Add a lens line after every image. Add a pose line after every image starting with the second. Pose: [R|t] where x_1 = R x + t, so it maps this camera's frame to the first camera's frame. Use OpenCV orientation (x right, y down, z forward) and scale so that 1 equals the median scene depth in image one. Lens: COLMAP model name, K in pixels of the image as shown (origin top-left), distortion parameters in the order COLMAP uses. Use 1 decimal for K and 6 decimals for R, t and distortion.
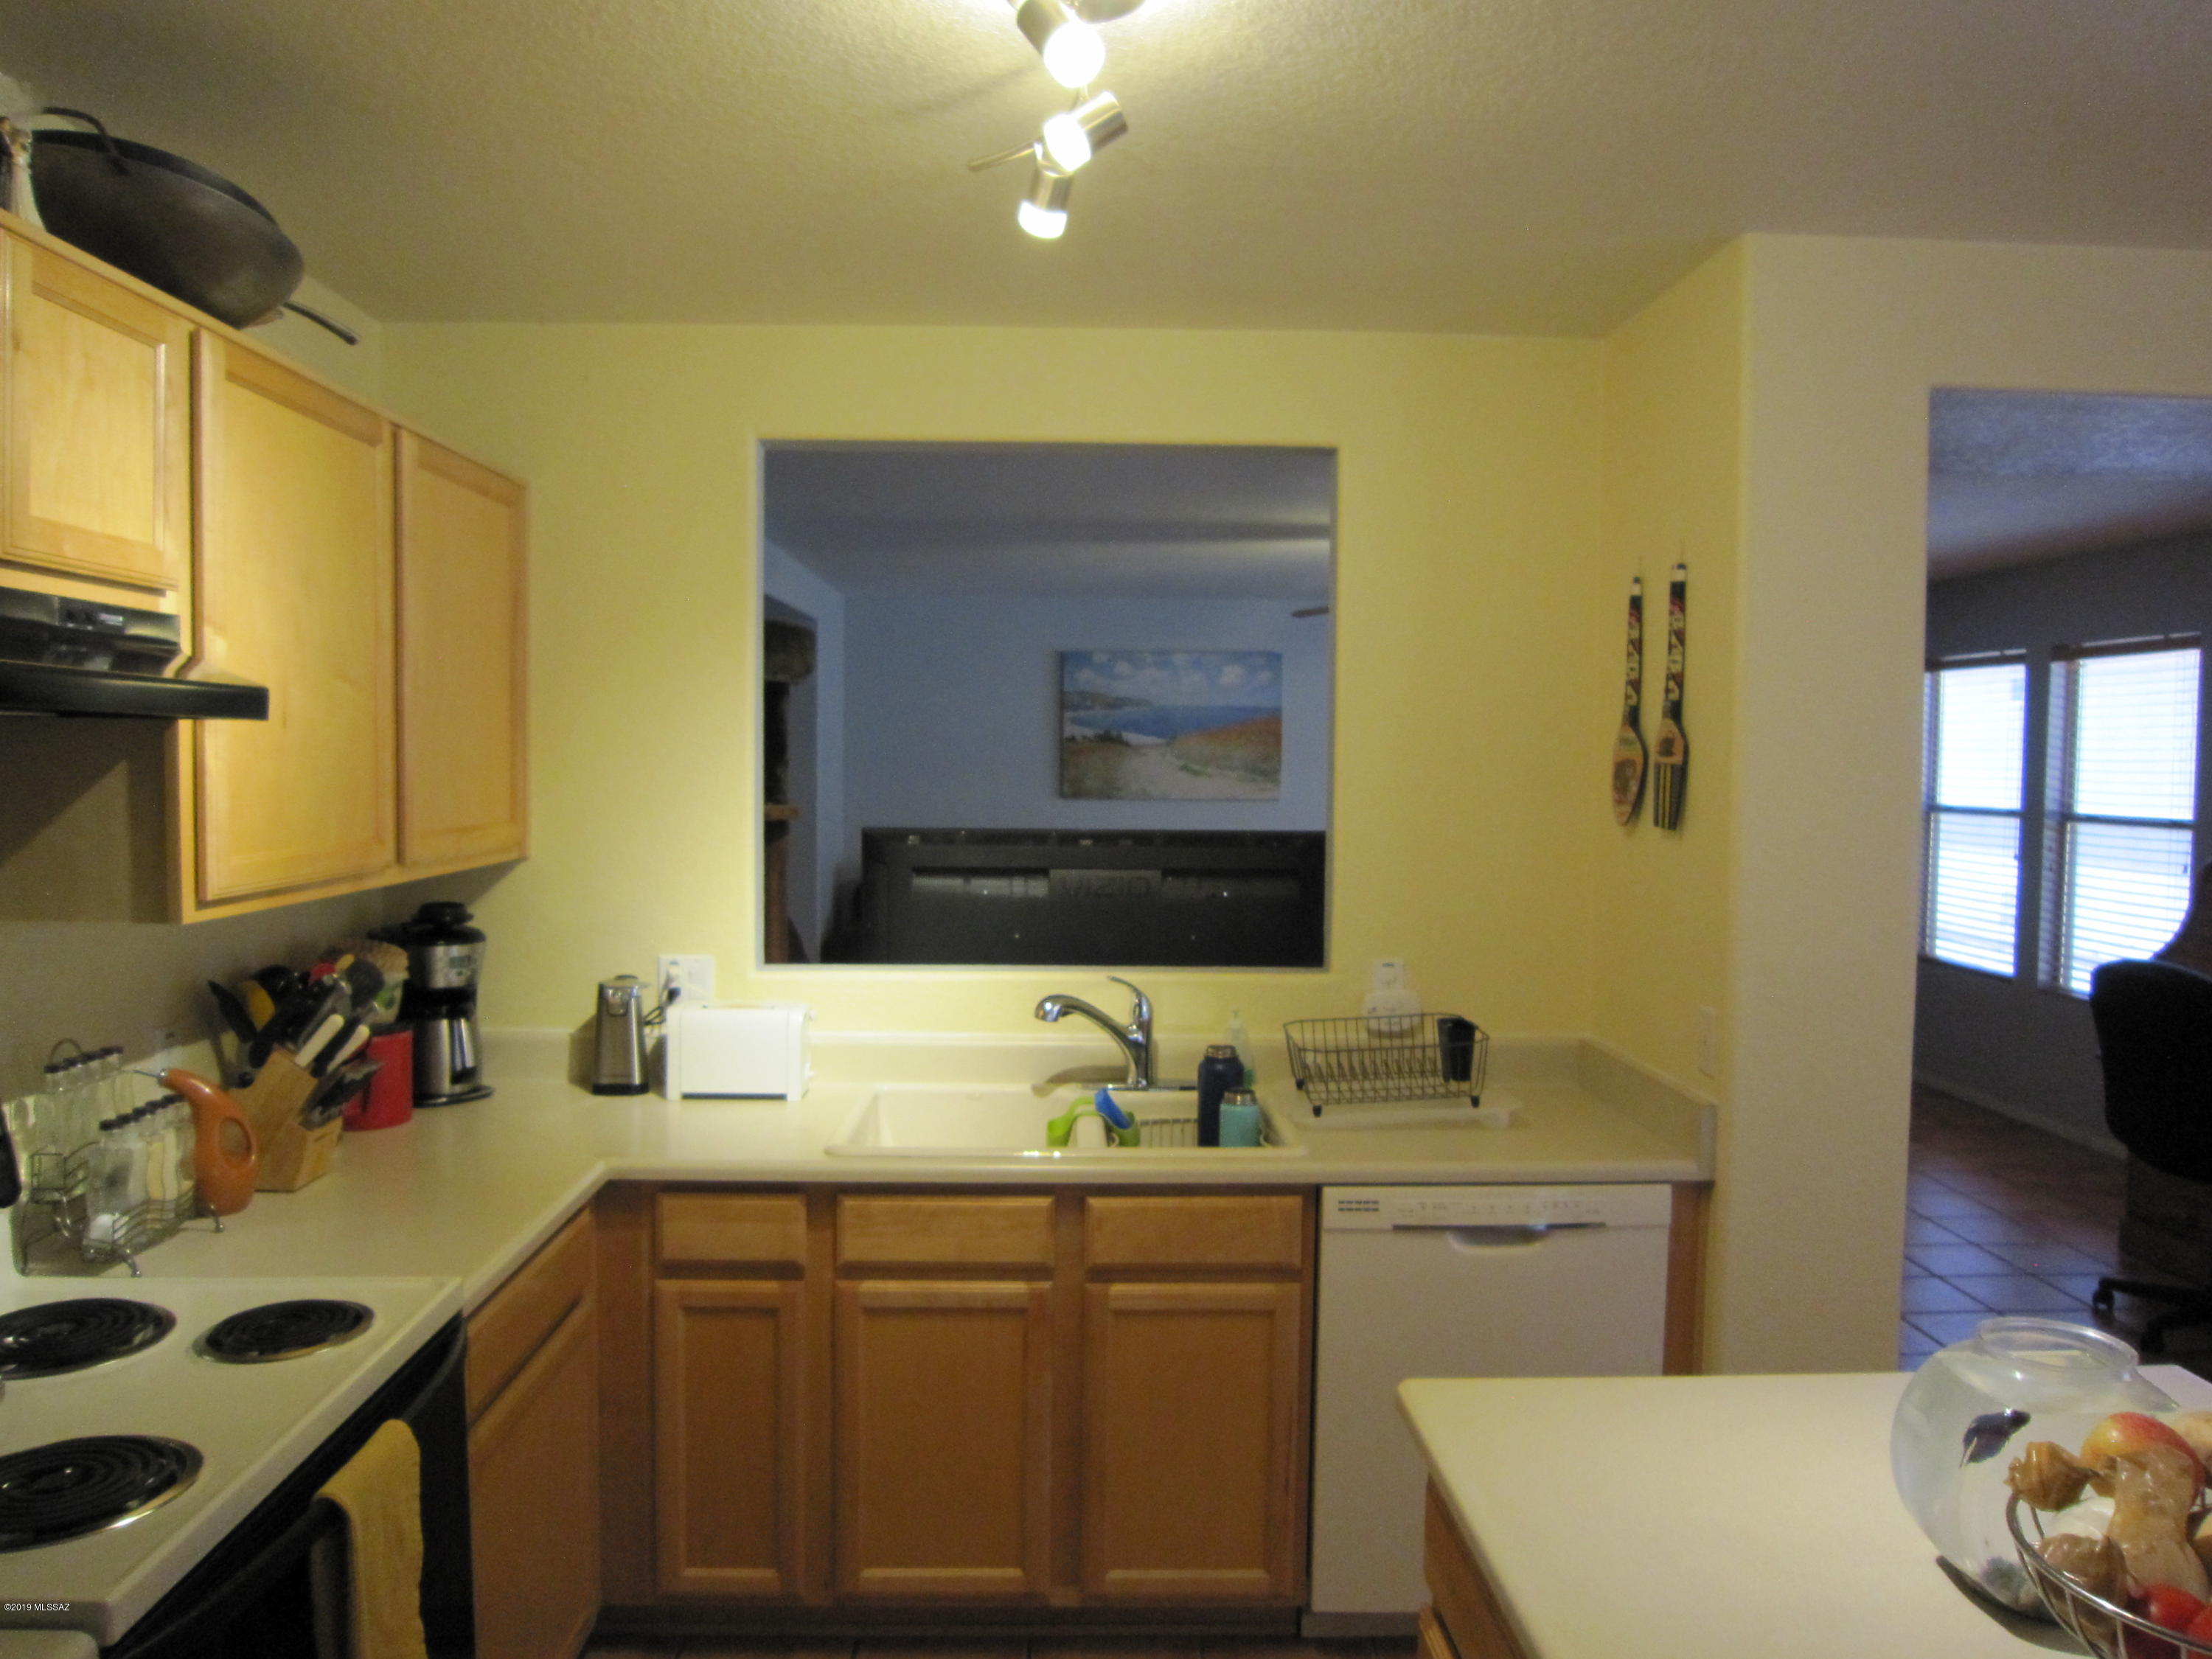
lens RADIAL K [[1571.3, 0, 1103.2], [0, 1571.3, 837.0], [0, 0, 1]] dist [-0.053972, 0.012543]
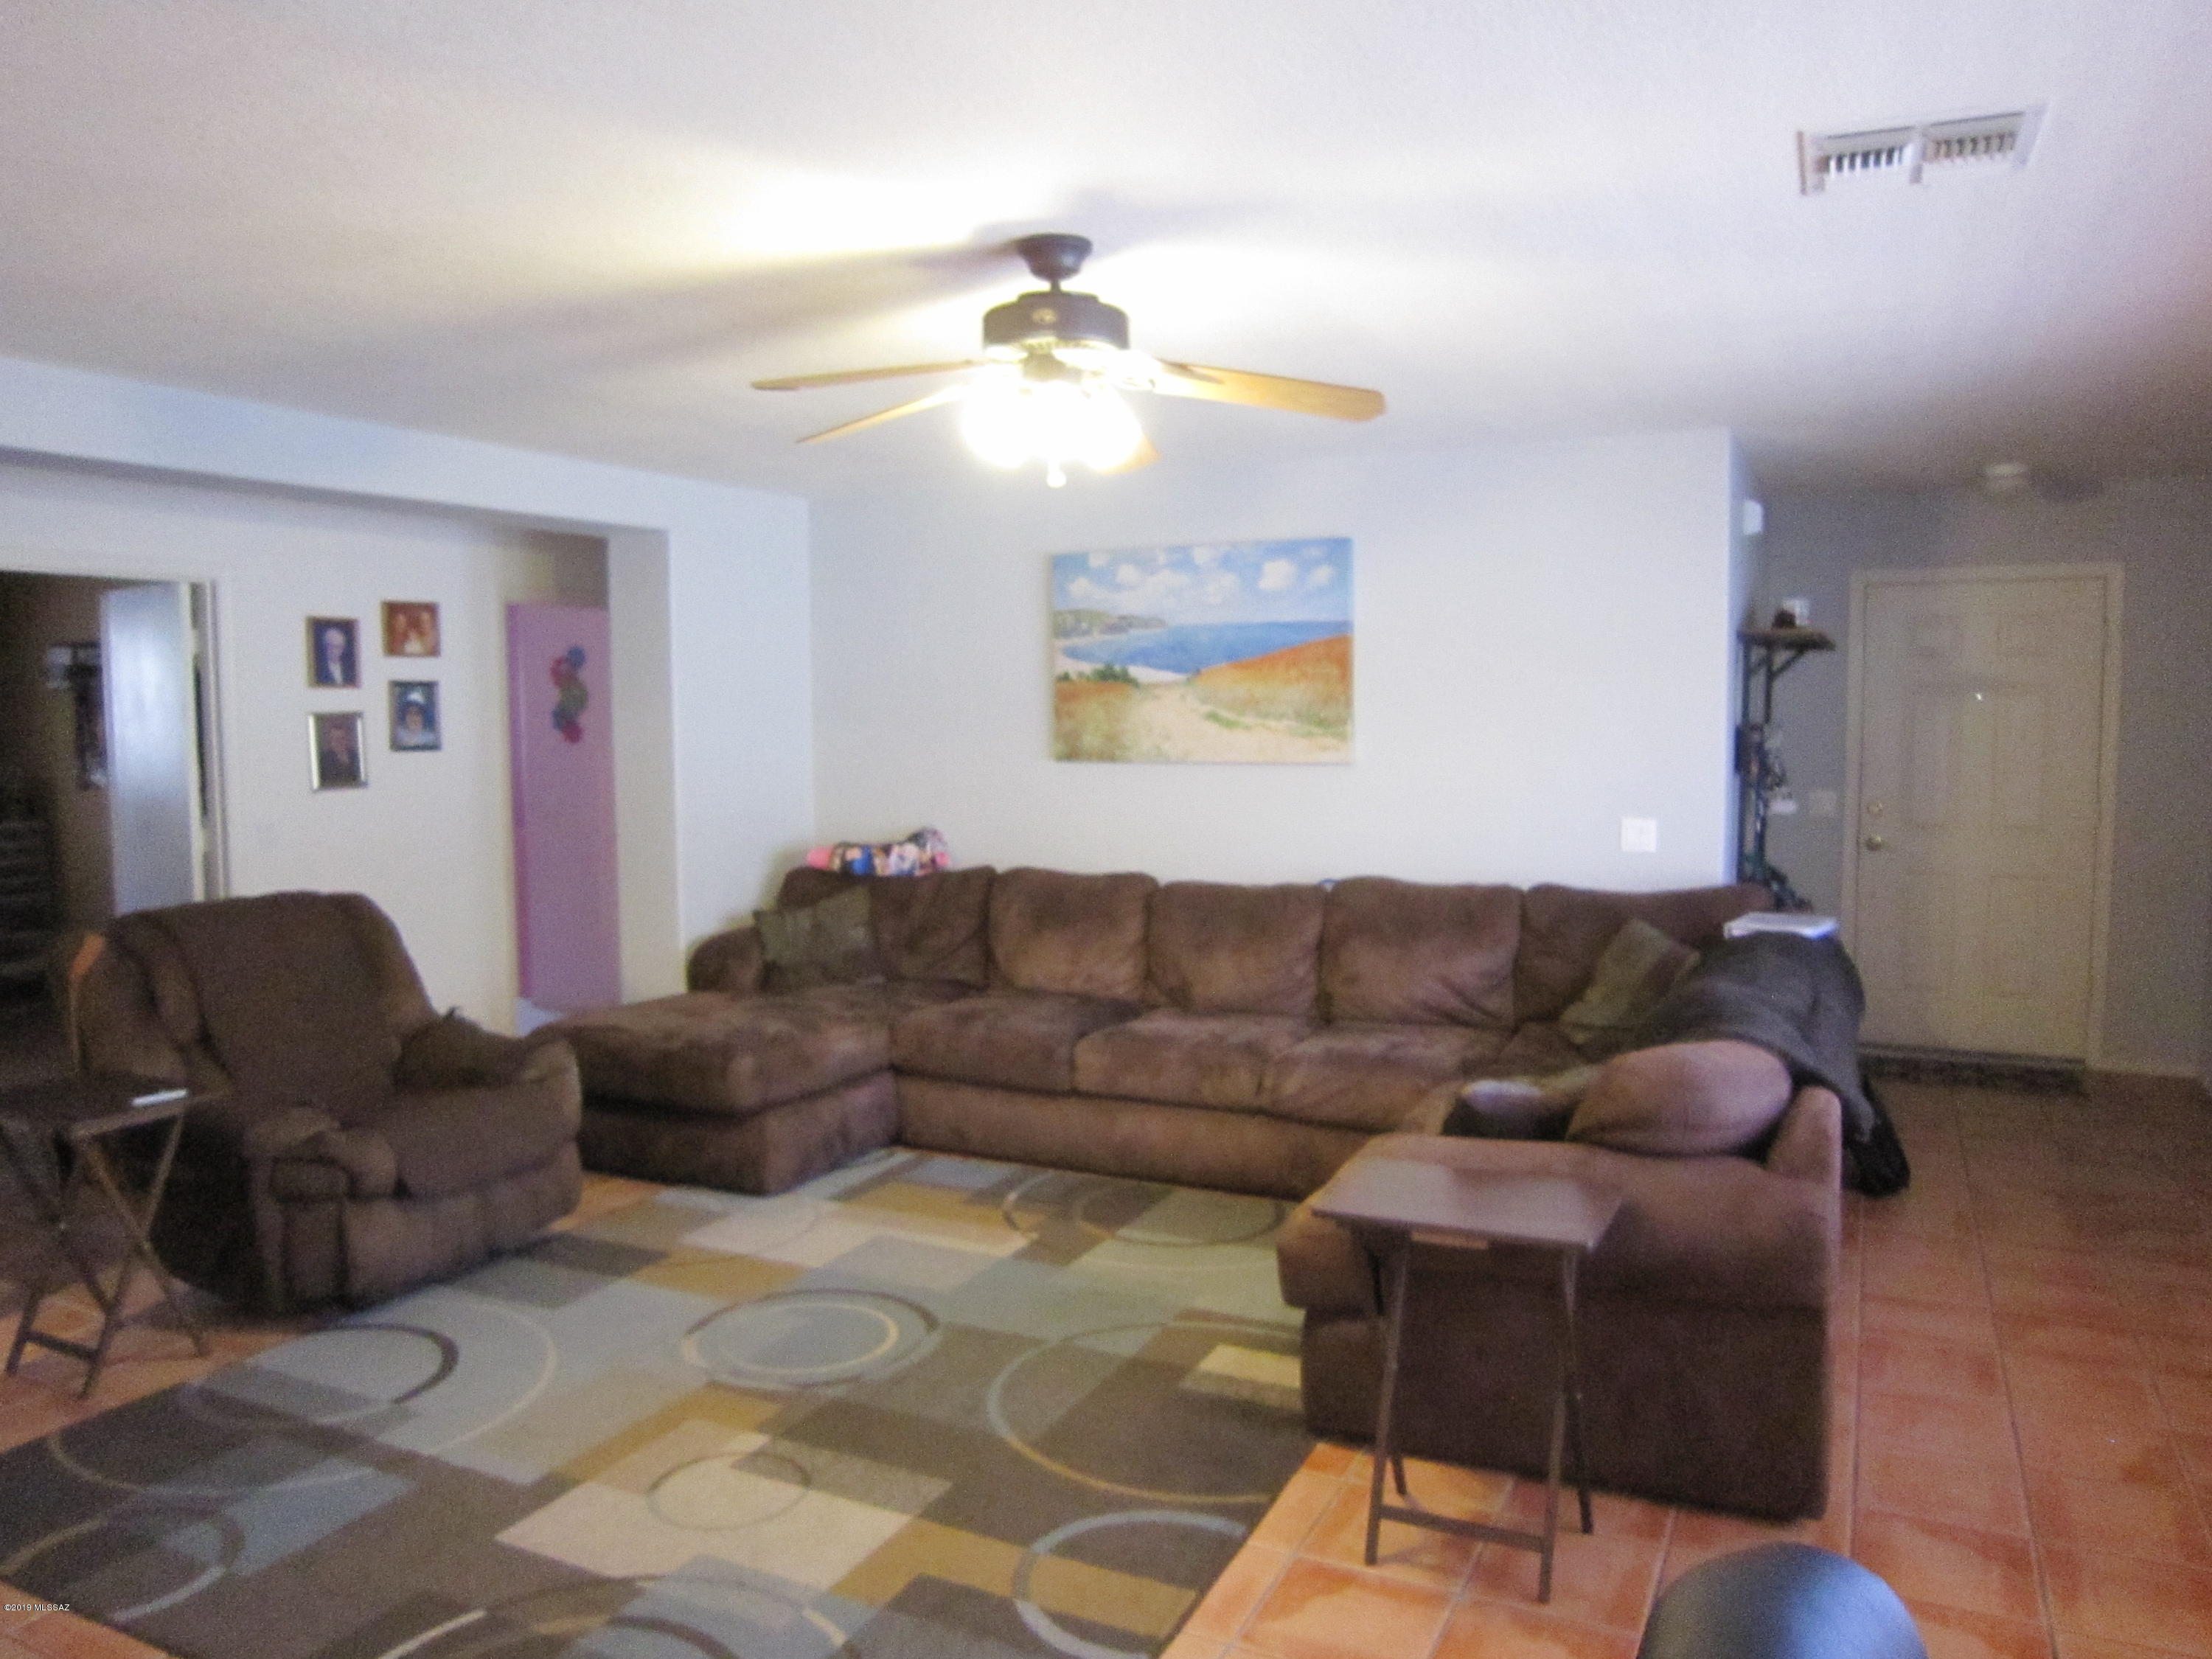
lens RADIAL K [[1571.3, 0, 1110.8], [0, 1571.3, 829.3], [0, 0, 1]] dist [-0.053972, 0.012543]
pose [[0.890345, 0.020291, -0.454834, 0.323511], [-0.014580, 0.999765, 0.016061, -0.005357], [0.455053, -0.007669, 0.890431, 0.374762]]
